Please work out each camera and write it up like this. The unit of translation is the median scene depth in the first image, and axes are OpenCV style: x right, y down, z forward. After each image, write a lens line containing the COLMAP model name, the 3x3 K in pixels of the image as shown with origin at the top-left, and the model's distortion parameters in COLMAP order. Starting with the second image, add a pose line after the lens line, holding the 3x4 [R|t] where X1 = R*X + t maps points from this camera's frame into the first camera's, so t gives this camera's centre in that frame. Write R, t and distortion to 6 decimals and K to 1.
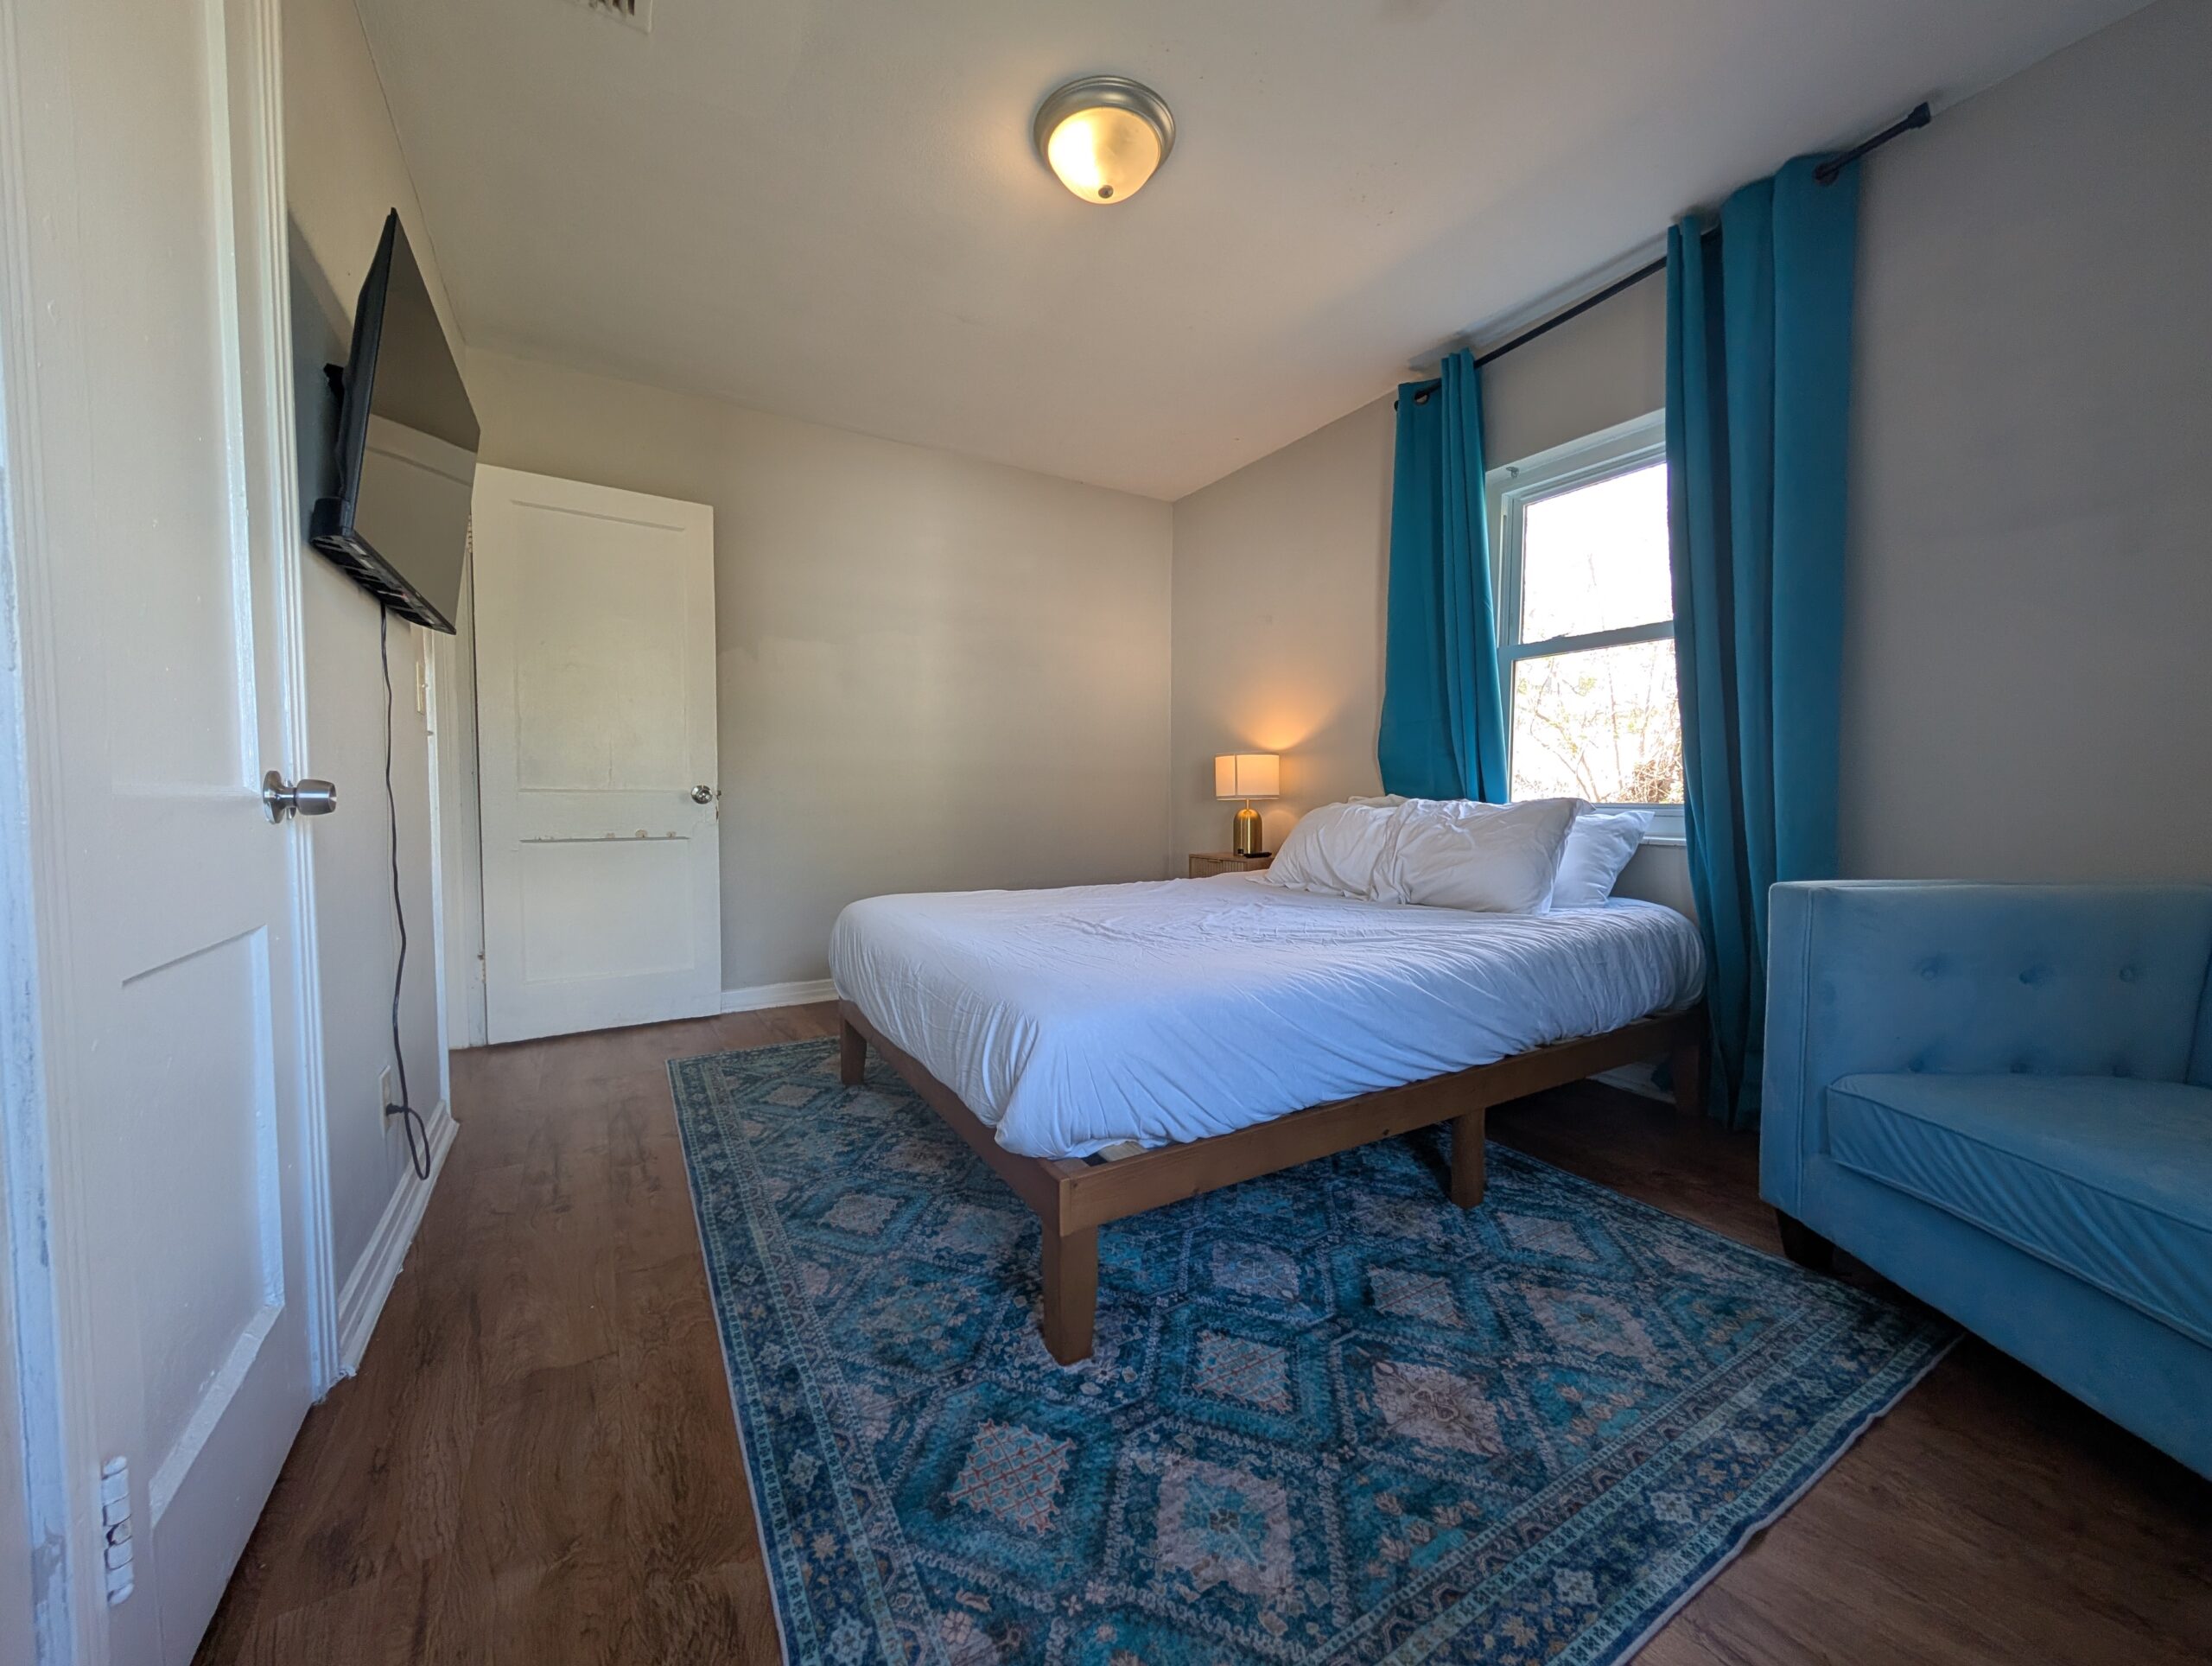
lens RADIAL K [[821.0, 0, 1087.7], [0, 821.0, 840.2], [0, 0, 1]] dist [-0.000035, 0.000037]
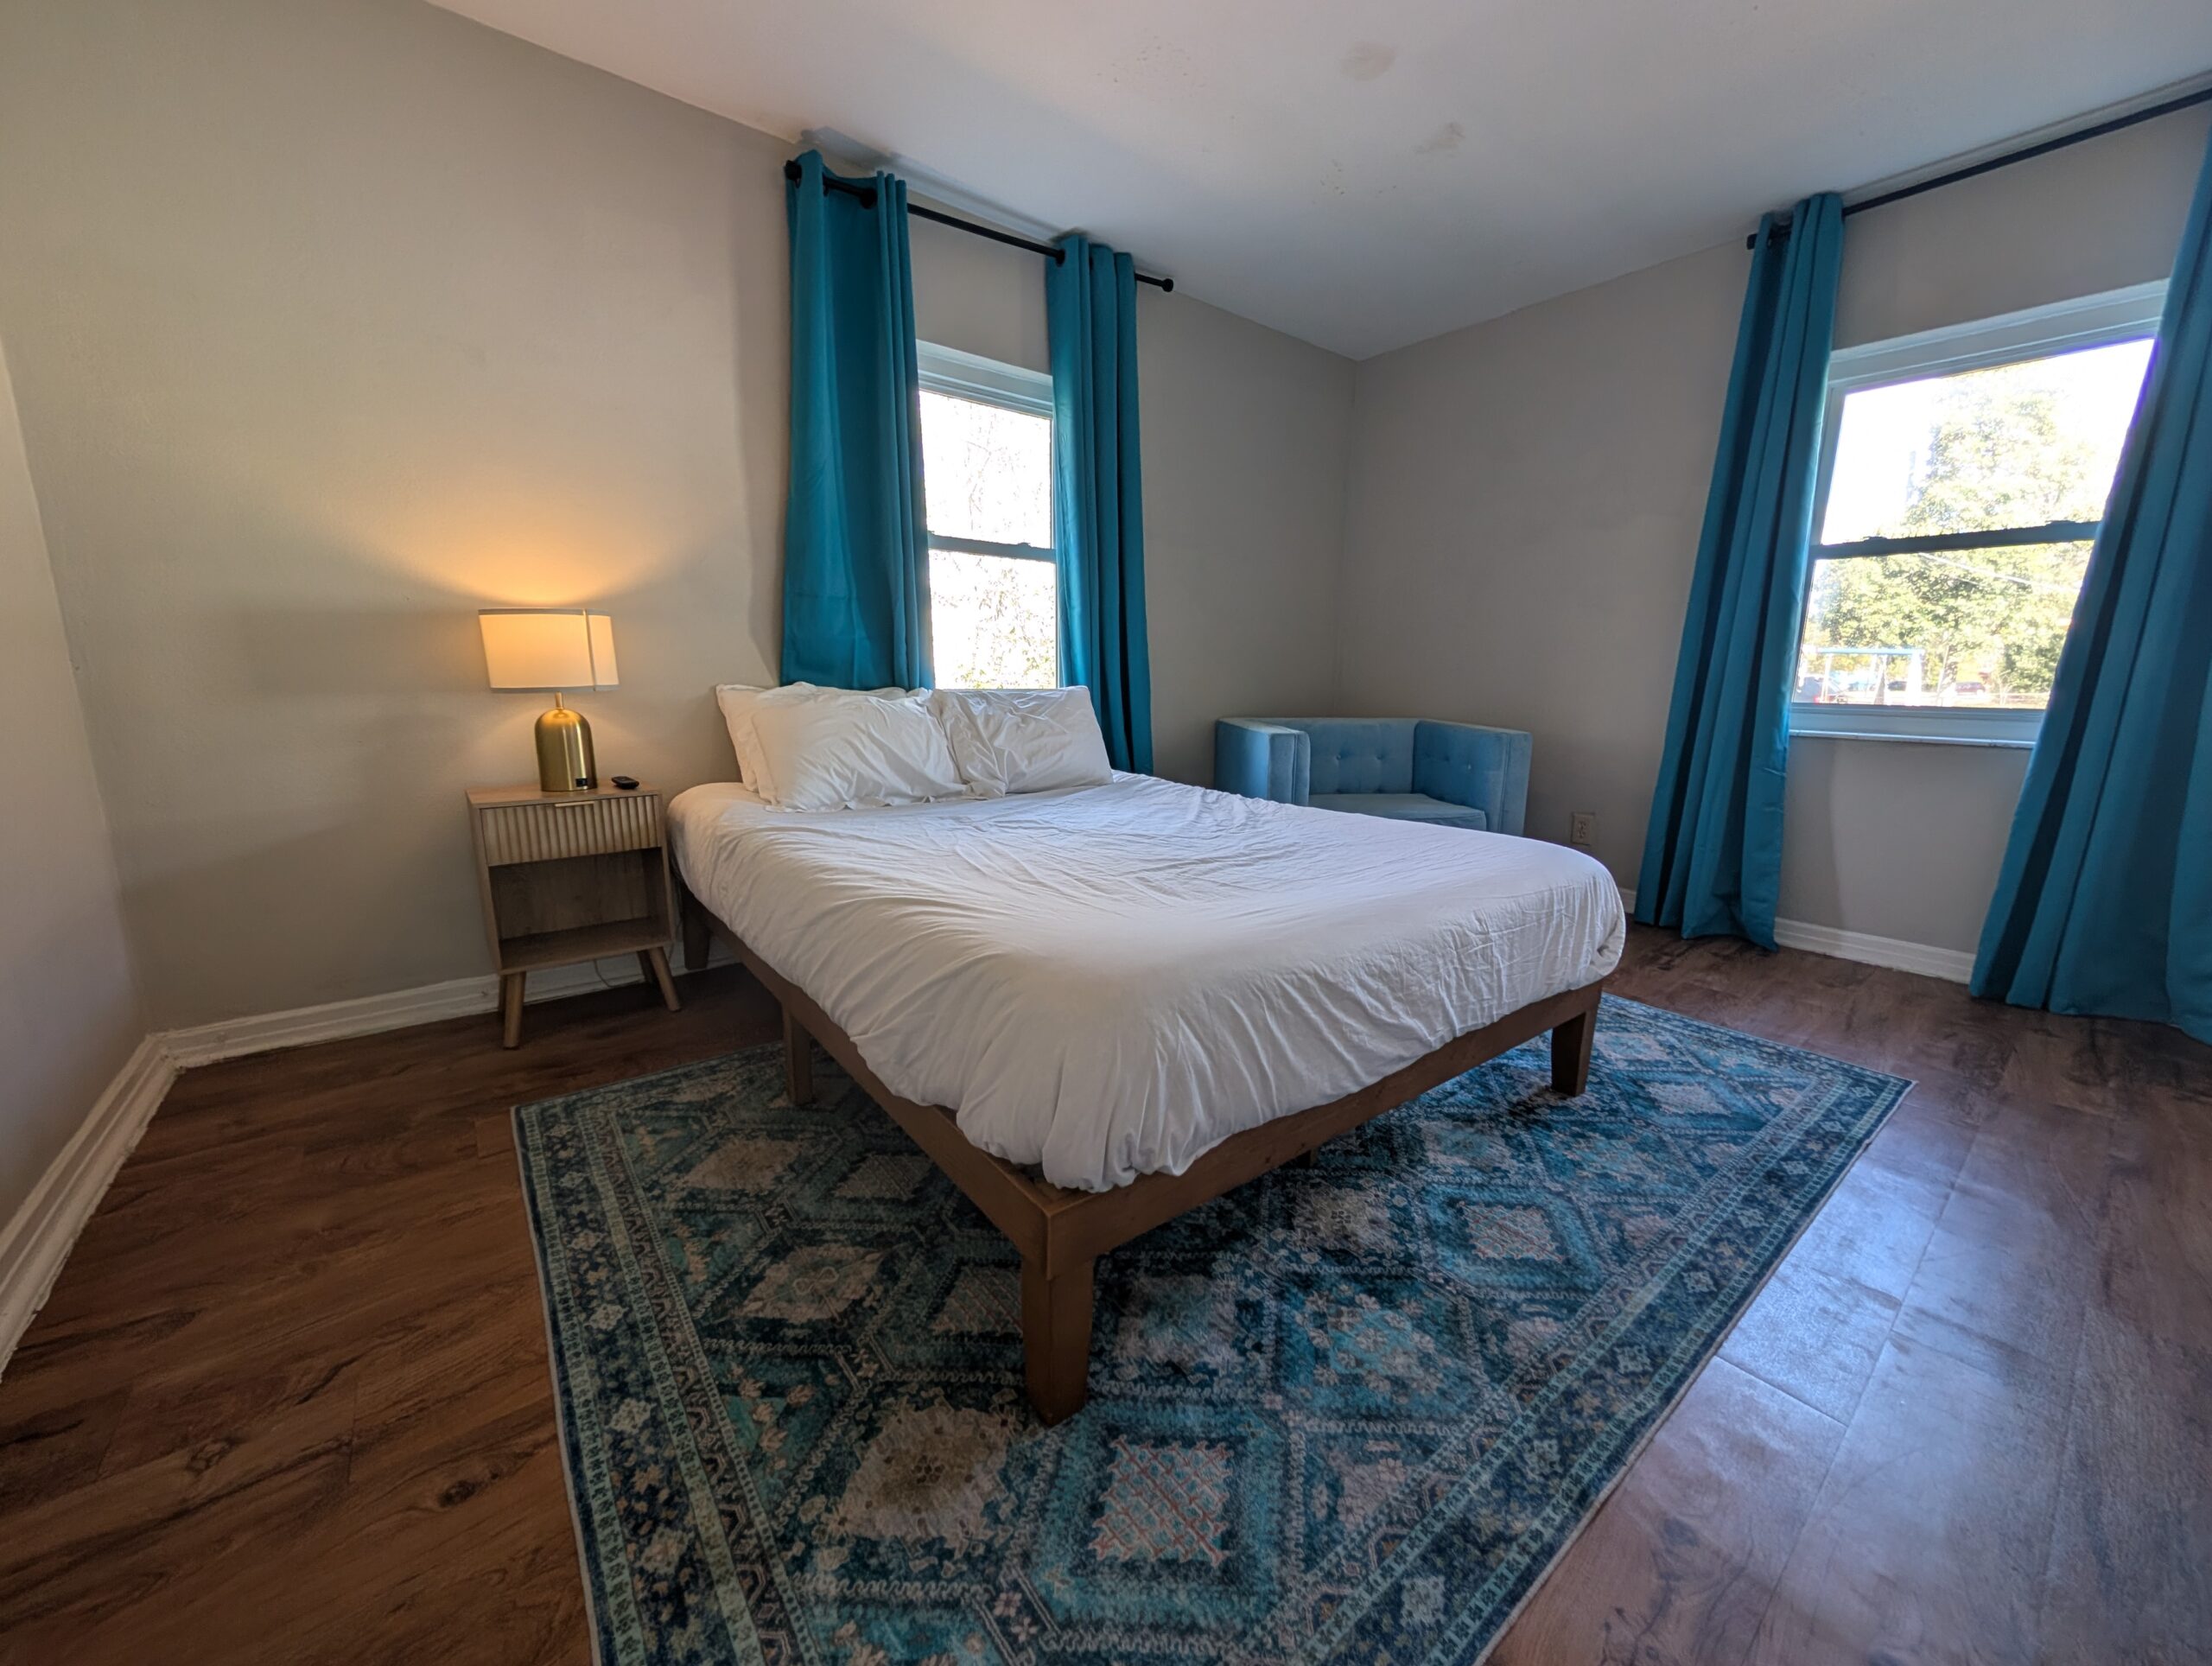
lens RADIAL K [[843.3, 0, 1103.8], [0, 843.3, 836.3], [0, 0, 1]] dist [-0.001131, -0.000005]
pose [[-0.131319, -0.196334, 0.971704, -0.757791], [0.044016, 0.978071, 0.203569, -0.090812], [-0.990362, 0.069503, -0.119797, 1.166847]]
